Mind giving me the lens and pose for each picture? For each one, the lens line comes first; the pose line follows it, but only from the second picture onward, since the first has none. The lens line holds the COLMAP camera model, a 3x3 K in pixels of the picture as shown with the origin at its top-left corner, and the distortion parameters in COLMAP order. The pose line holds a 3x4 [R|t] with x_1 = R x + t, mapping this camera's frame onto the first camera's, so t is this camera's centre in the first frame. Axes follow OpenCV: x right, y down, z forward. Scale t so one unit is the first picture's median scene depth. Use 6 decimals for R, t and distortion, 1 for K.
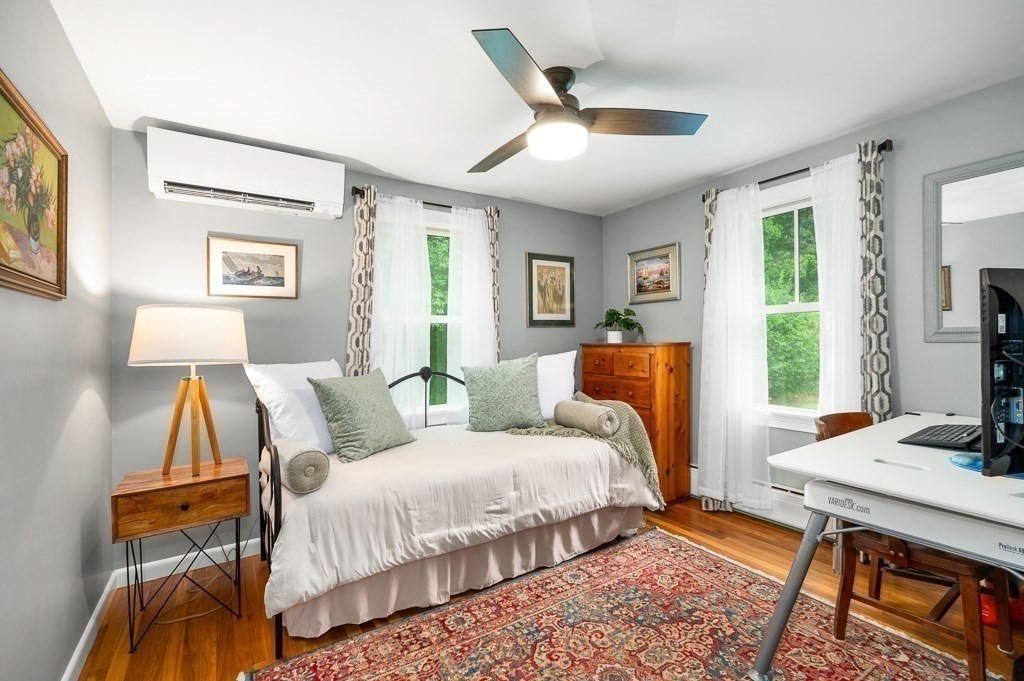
lens RADIAL K [[450.6, 0, 517.3], [0, 450.6, 334.7], [0, 0, 1]] dist [0.001414, 0.001686]
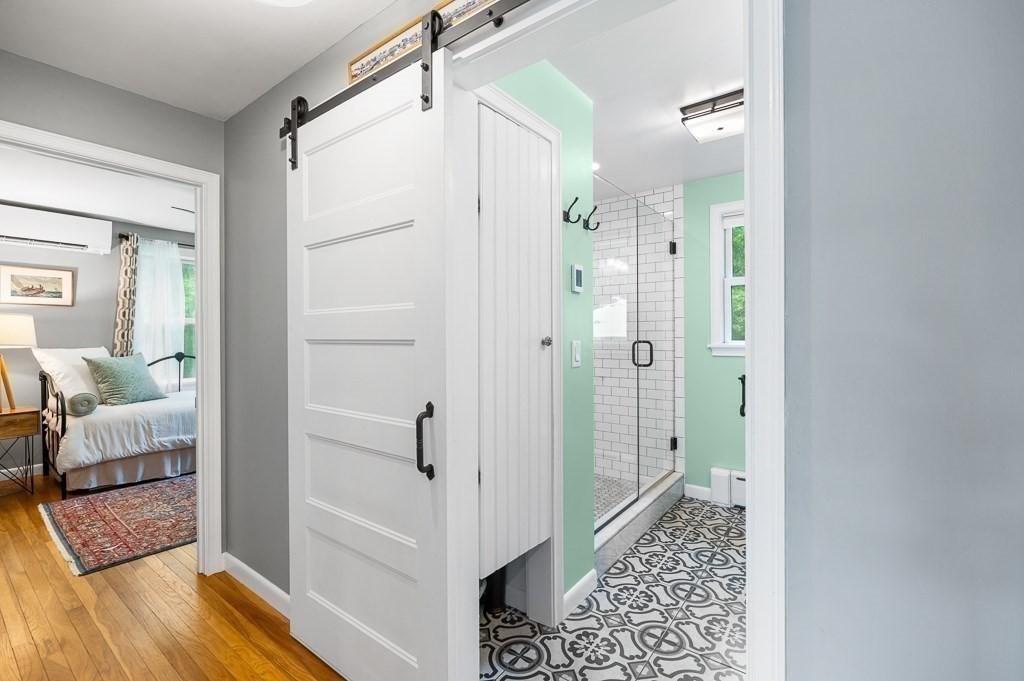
lens RADIAL K [[450.6, 0, 514.8], [0, 450.6, 338.2], [0, 0, 1]] dist [0.001414, 0.001686]
pose [[0.944376, 0.010475, 0.328702, 0.434183], [-0.017415, 0.999683, 0.018177, -0.027179], [-0.328407, -0.022891, 0.944259, -0.966109]]
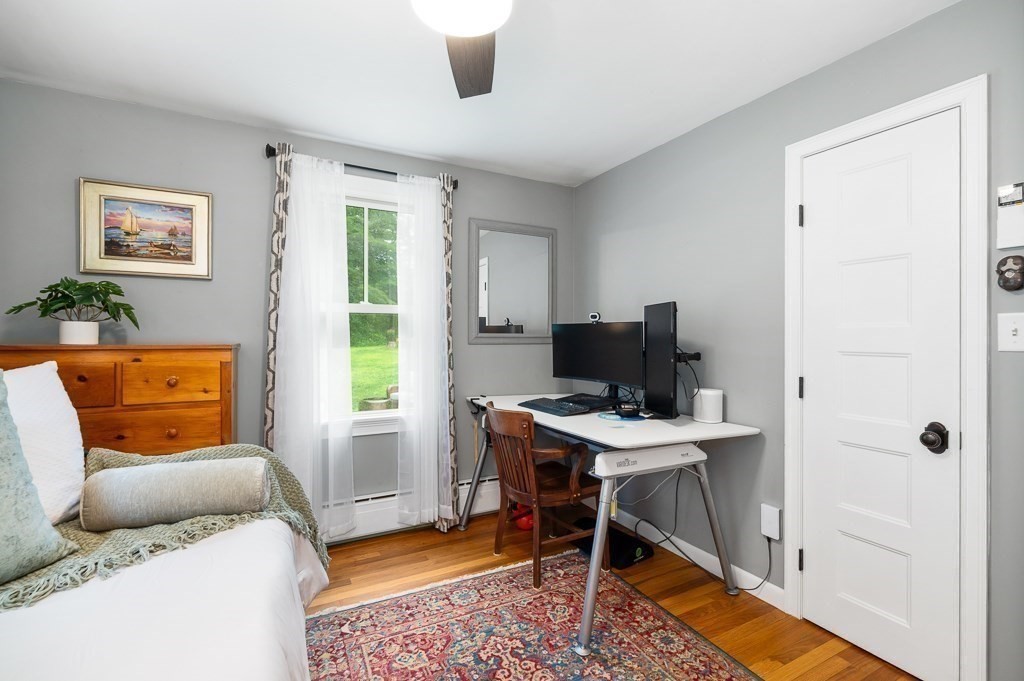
lens RADIAL K [[450.6, 0, 520.9], [0, 450.6, 336.1], [0, 0, 1]] dist [0.001414, 0.001686]
pose [[0.101894, 0.019164, 0.994611, -0.359465], [-0.017756, 0.999690, -0.017442, 0.013500], [-0.994637, -0.015883, 0.102203, 0.652875]]
